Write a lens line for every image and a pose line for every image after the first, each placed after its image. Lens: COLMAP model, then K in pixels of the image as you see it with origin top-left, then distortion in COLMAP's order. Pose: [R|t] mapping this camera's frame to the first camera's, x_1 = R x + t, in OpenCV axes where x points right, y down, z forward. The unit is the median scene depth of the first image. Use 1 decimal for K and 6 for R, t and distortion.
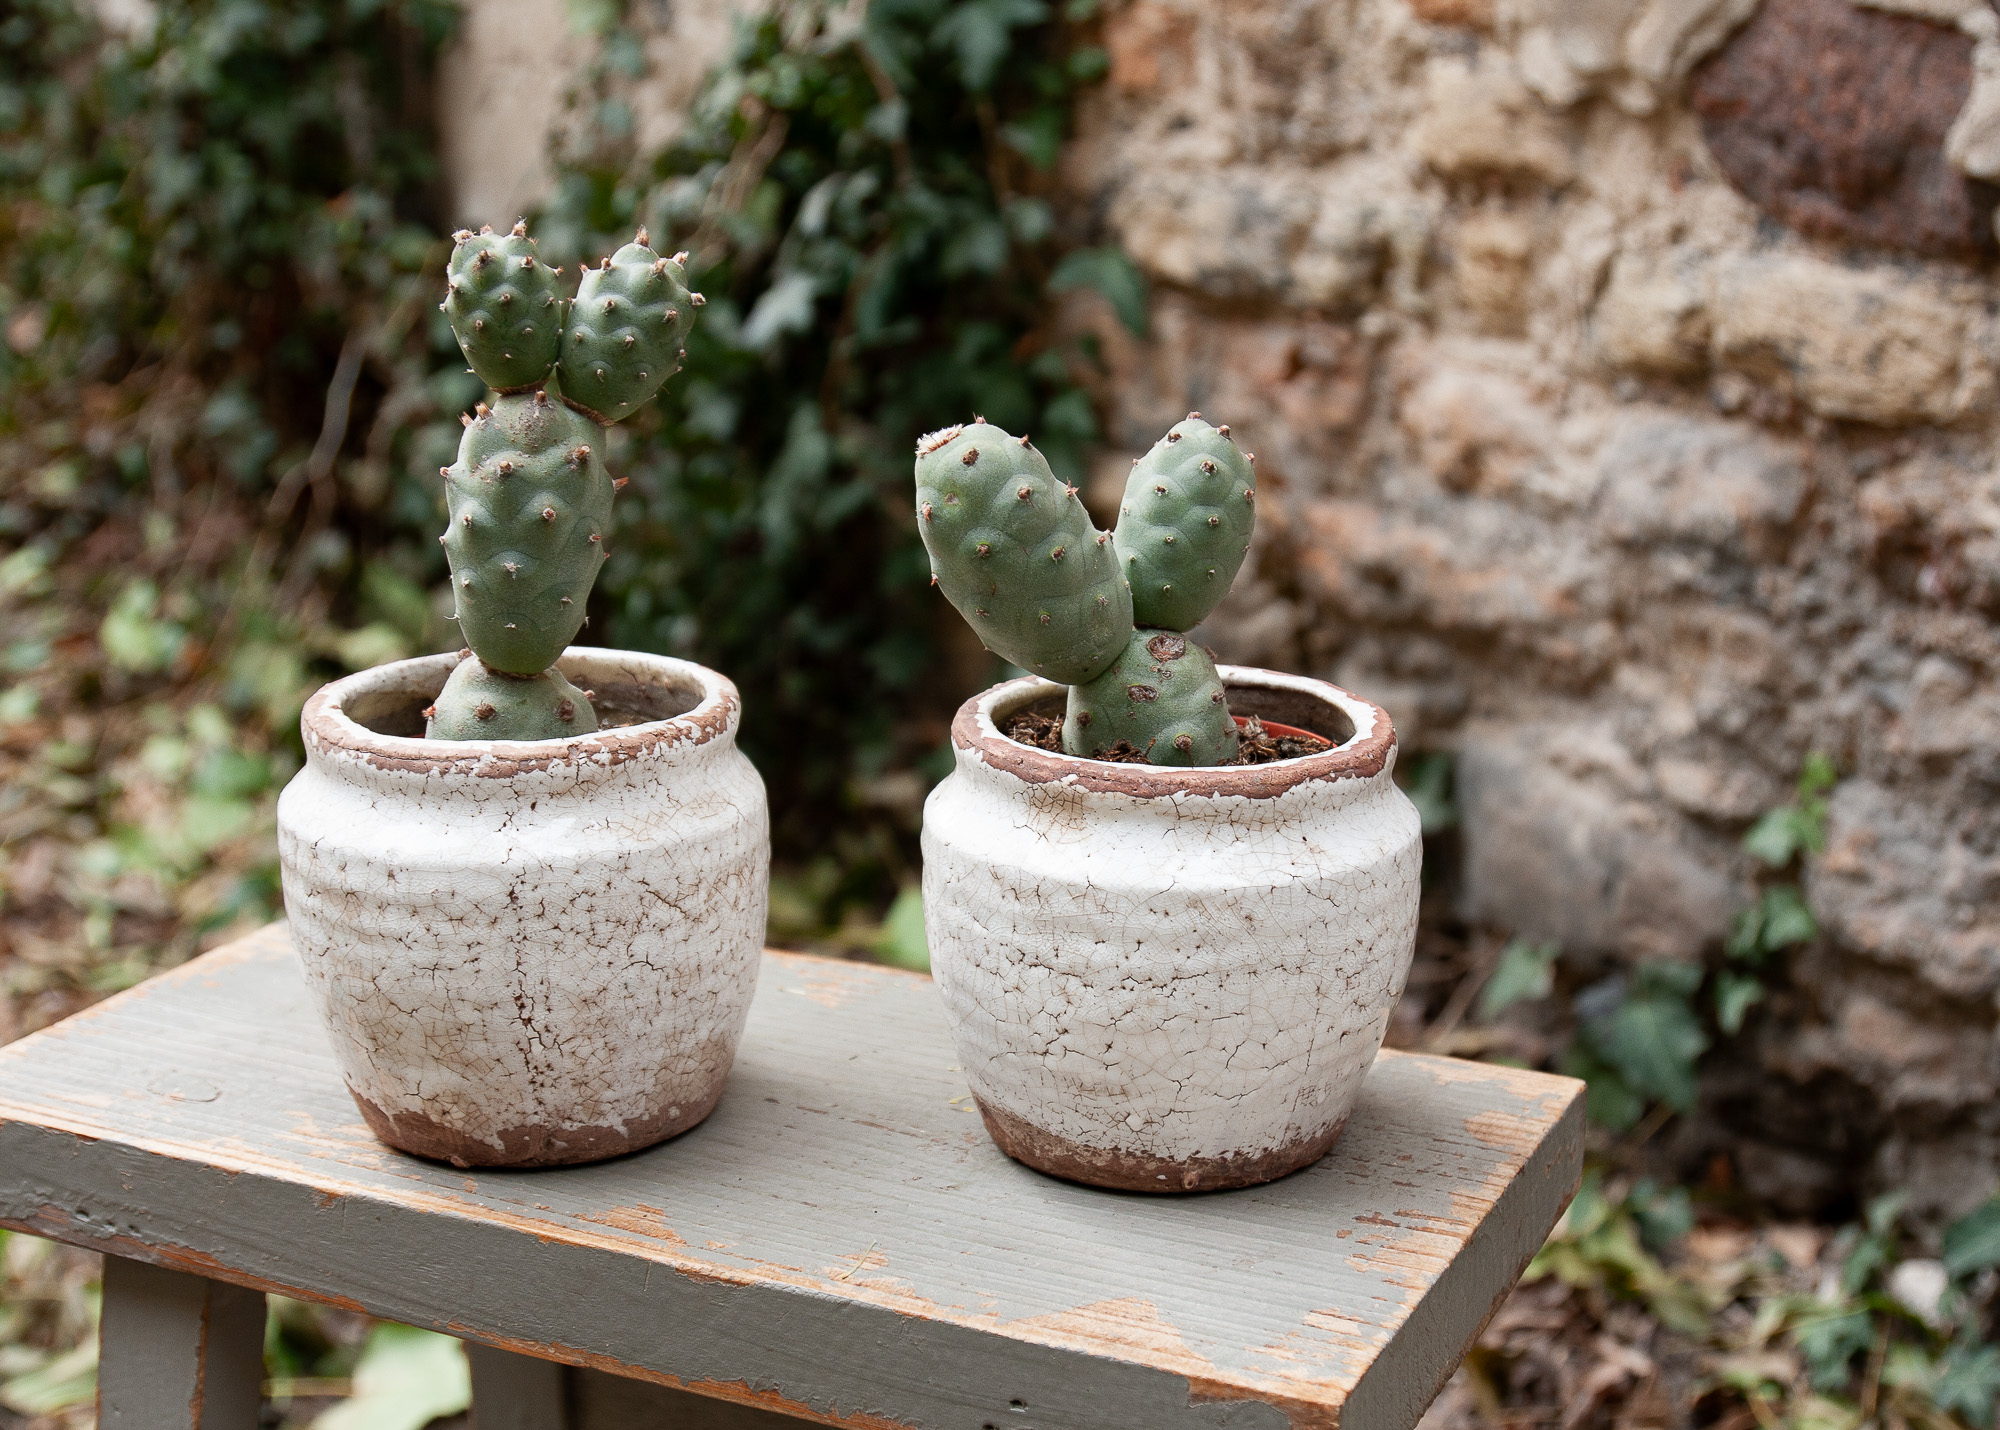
lens RADIAL K [[2979.7, 0, 986.7], [0, 2979.7, 778.0], [0, 0, 1]] dist [-0.035607, 0.065544]
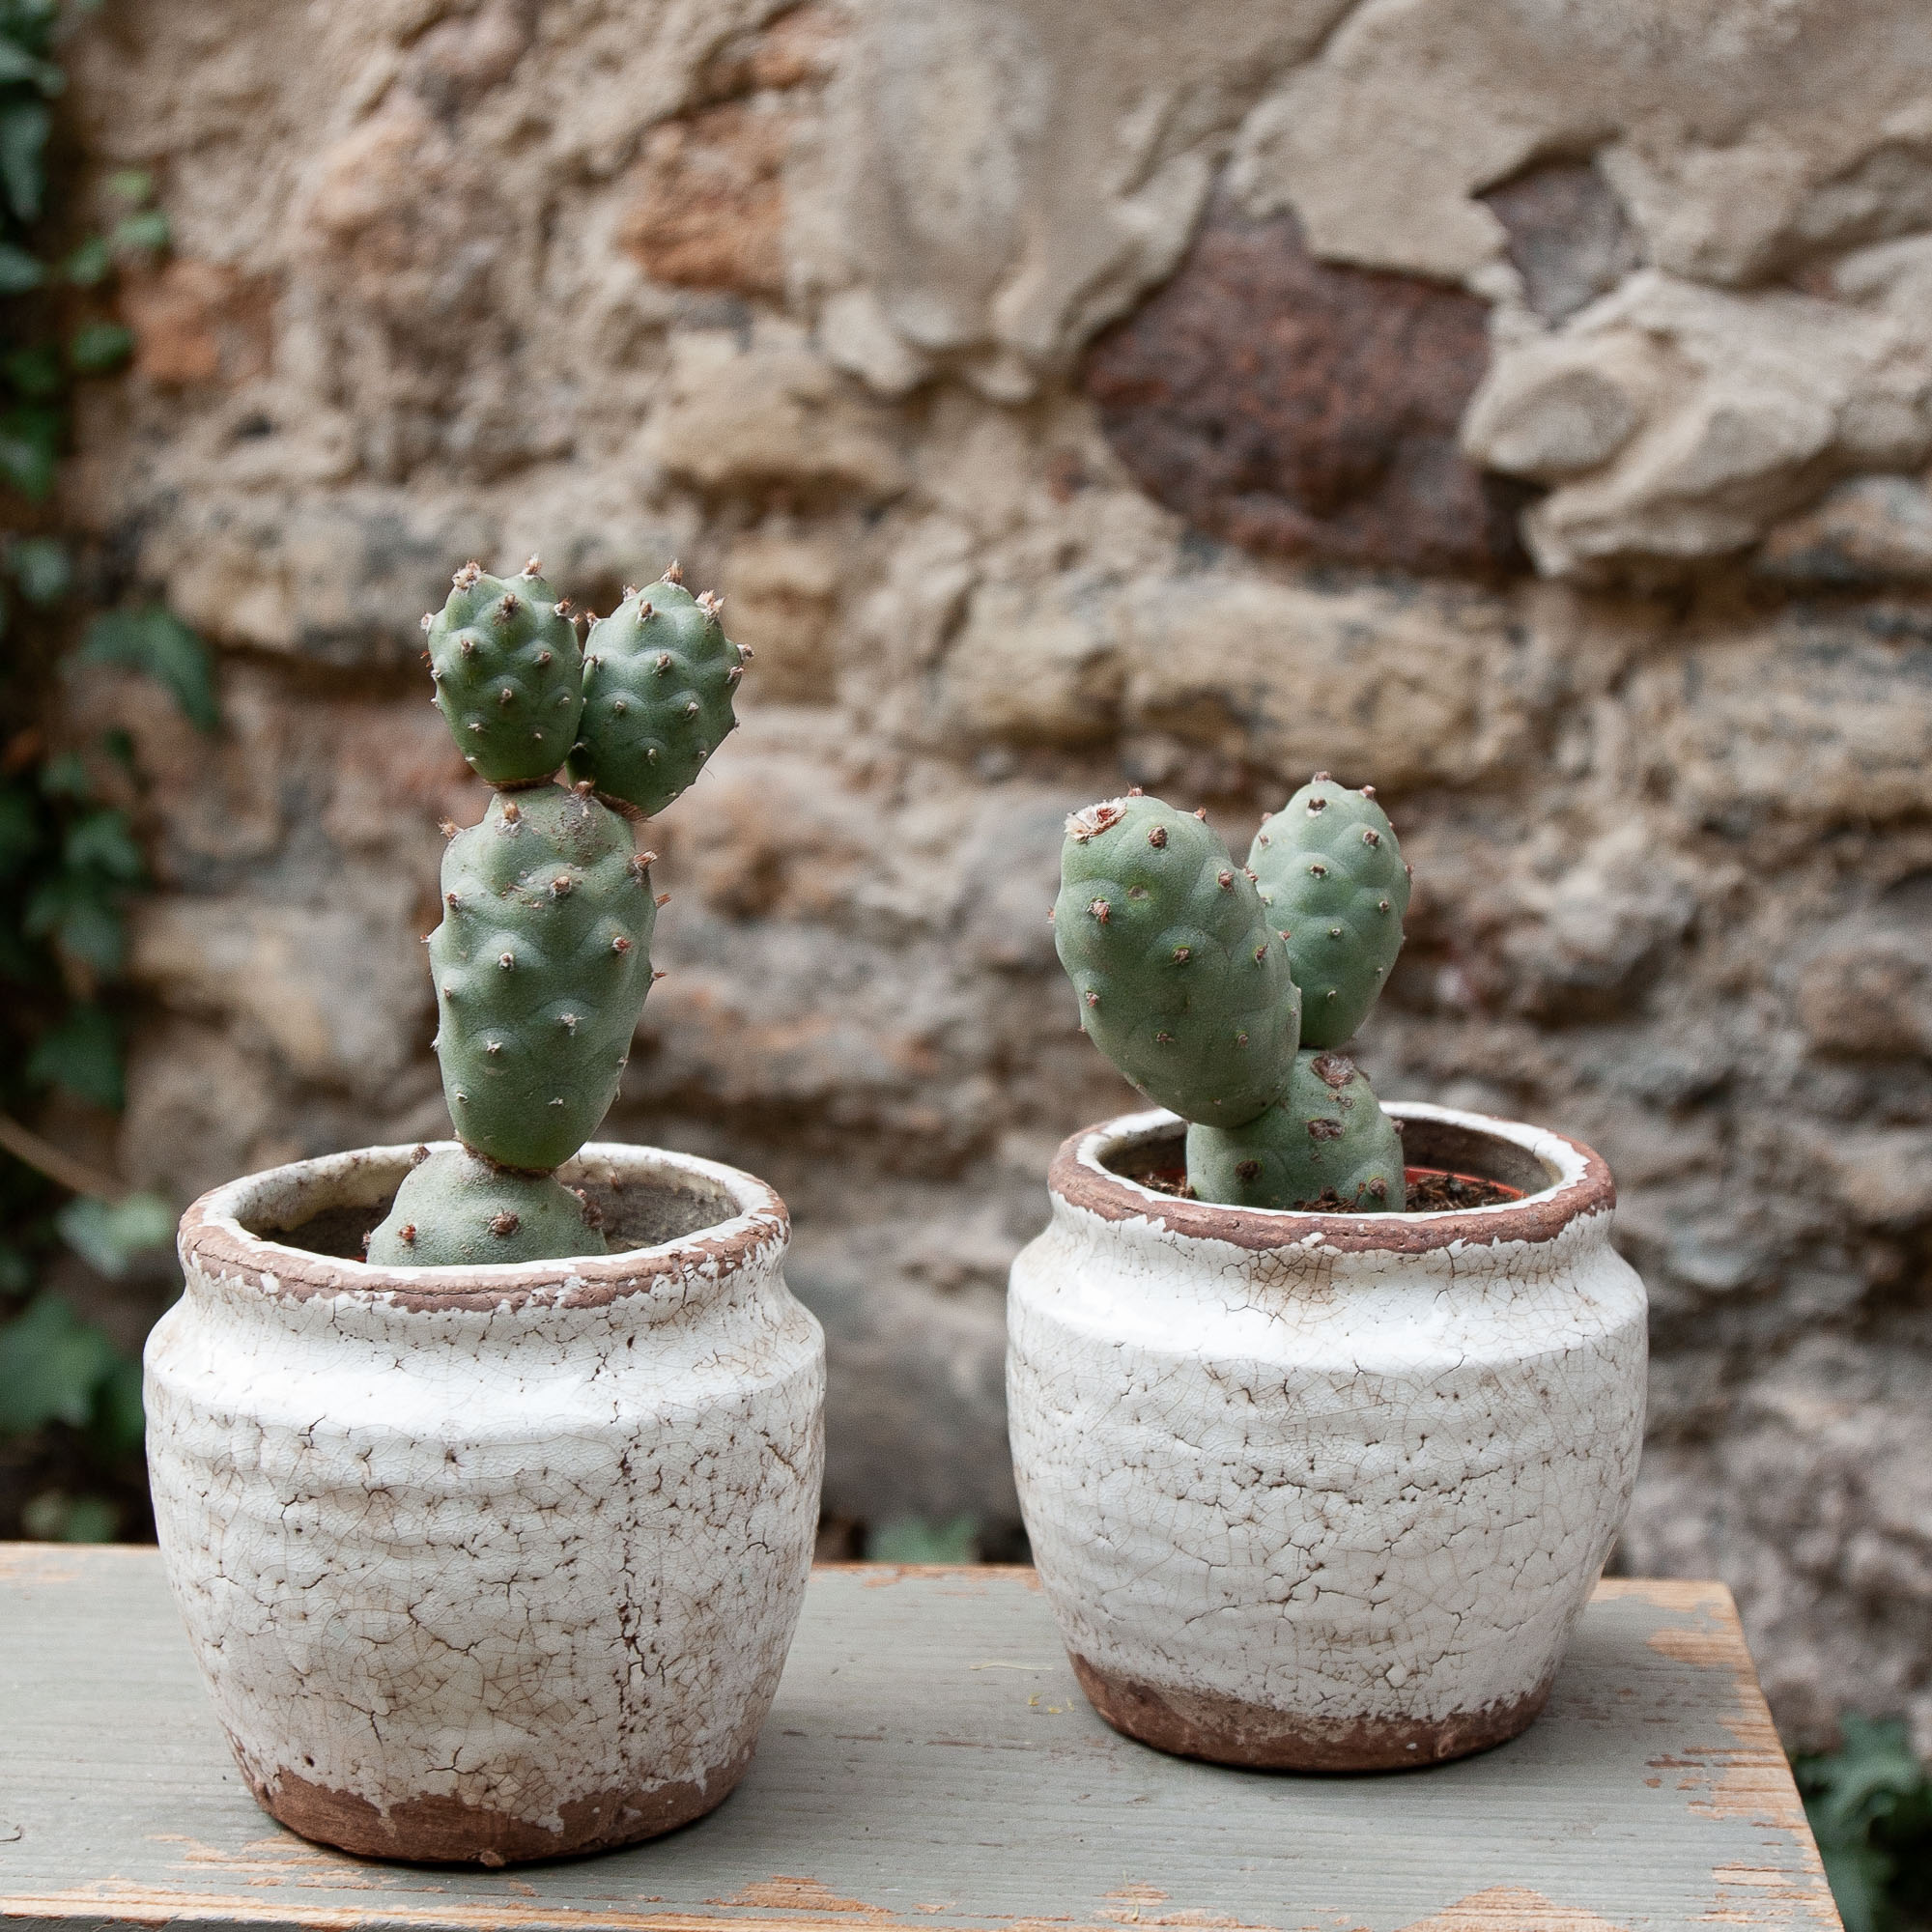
lens RADIAL K [[4413.4, 0, 966.0], [0, 4413.4, 966.0], [0, 0, 1]] dist [-0.045907, 0.168068]
pose [[0.924879, -0.062407, 0.375105, -0.469248], [0.097828, 0.992288, -0.076123, 0.008177], [-0.367461, 0.107100, 0.923852, -0.042205]]
